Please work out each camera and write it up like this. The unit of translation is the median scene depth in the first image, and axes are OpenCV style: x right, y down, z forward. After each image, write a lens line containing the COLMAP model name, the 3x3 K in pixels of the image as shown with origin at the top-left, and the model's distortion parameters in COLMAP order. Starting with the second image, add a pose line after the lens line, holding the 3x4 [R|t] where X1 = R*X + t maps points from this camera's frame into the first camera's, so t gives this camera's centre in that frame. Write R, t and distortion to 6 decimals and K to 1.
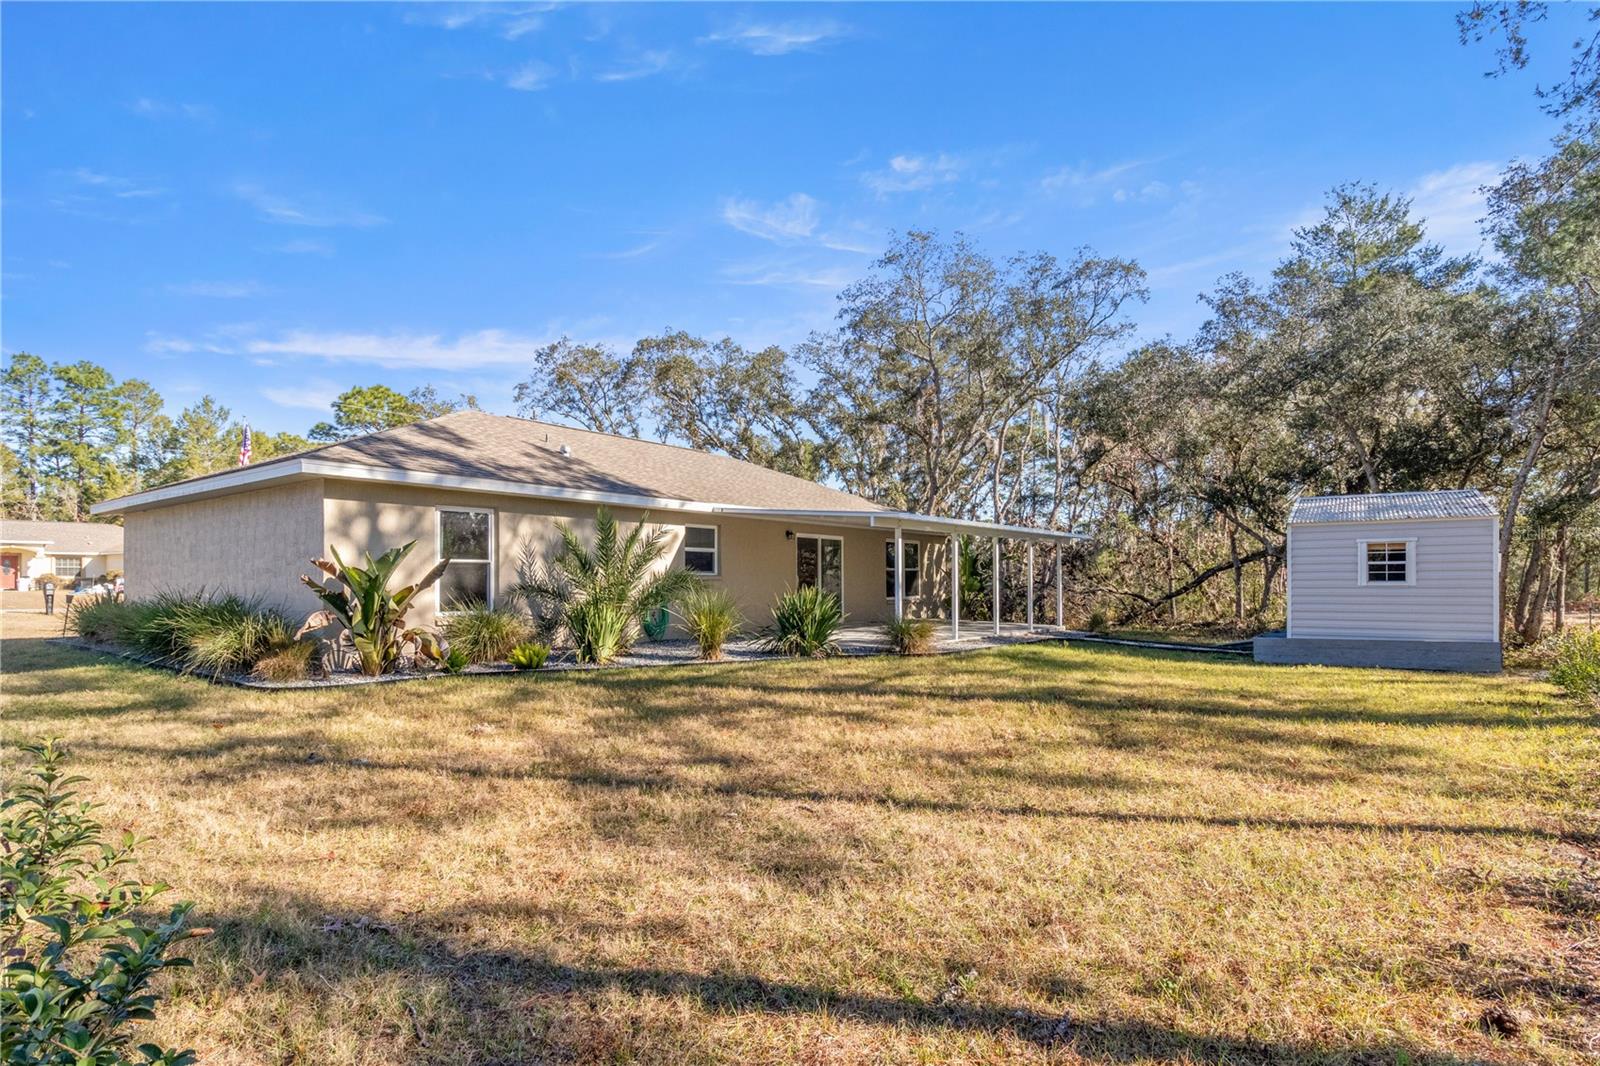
lens RADIAL K [[797.0, 0, 795.9], [0, 797.0, 551.1], [0, 0, 1]] dist [-0.001134, -0.001069]
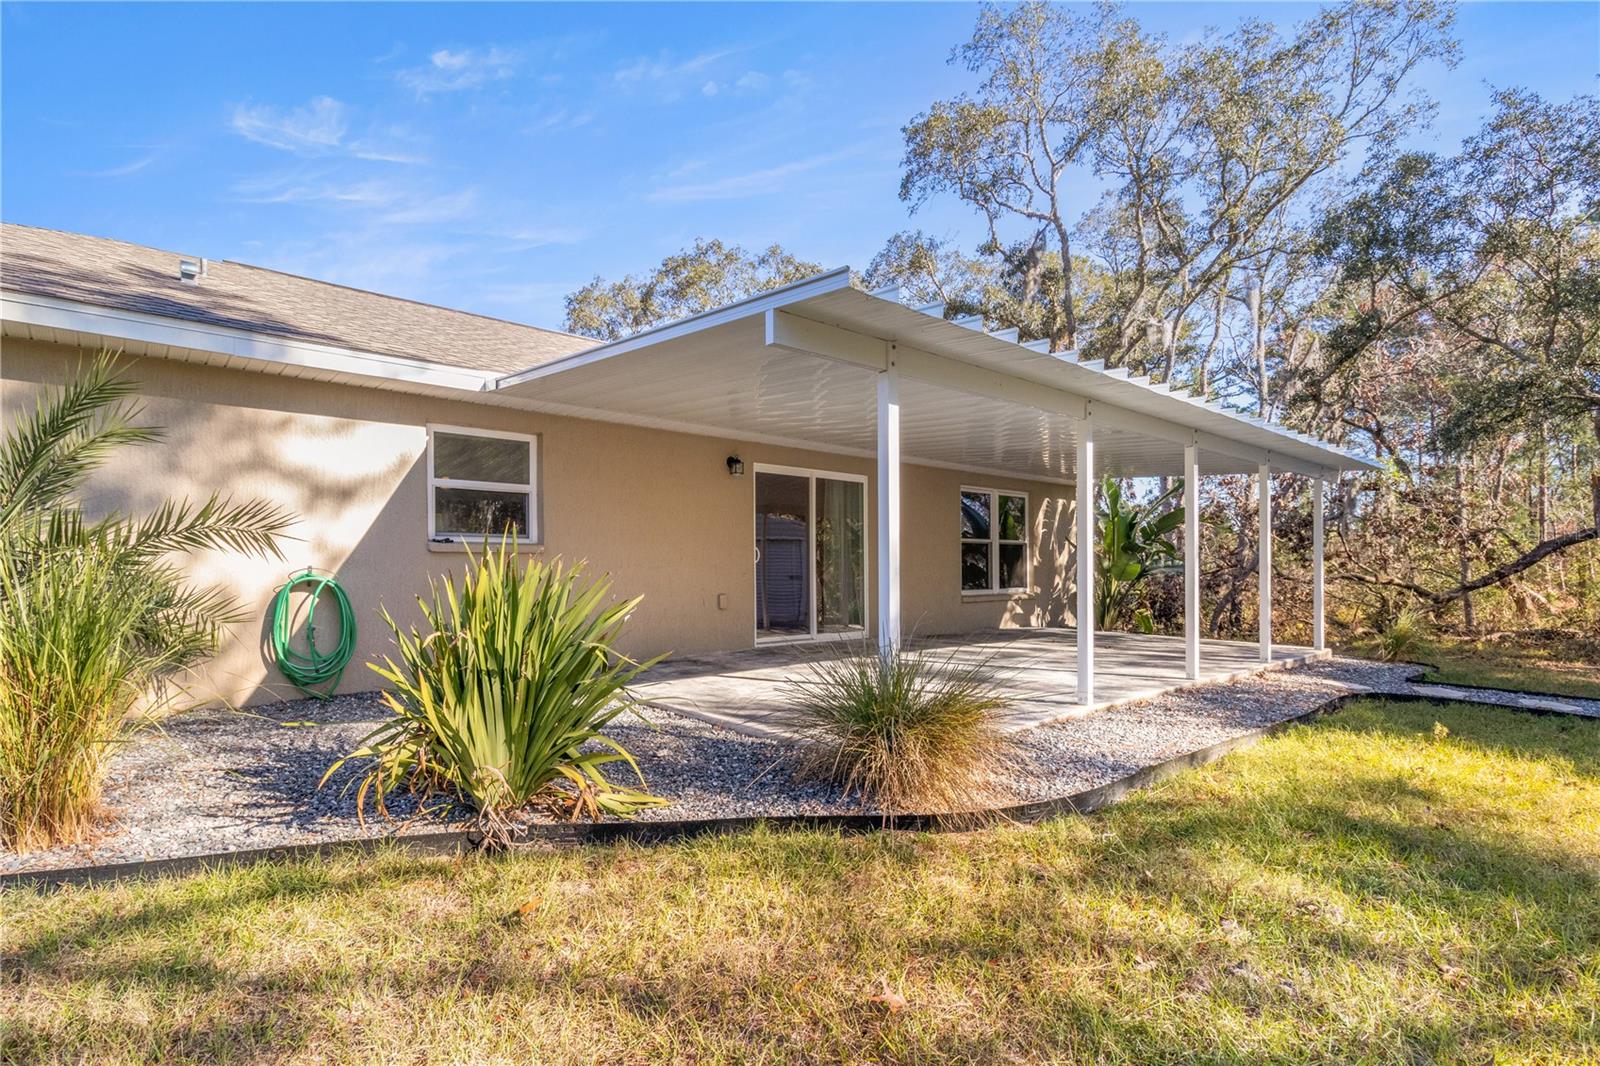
lens RADIAL K [[754.2, 0, 795.3], [0, 754.2, 576.4], [0, 0, 1]] dist [0.000085, 0.000245]
pose [[0.982519, -0.006178, -0.186062, 0.091196], [0.013096, 0.999267, 0.035971, 0.025500], [0.185703, -0.037778, 0.981879, 0.432695]]
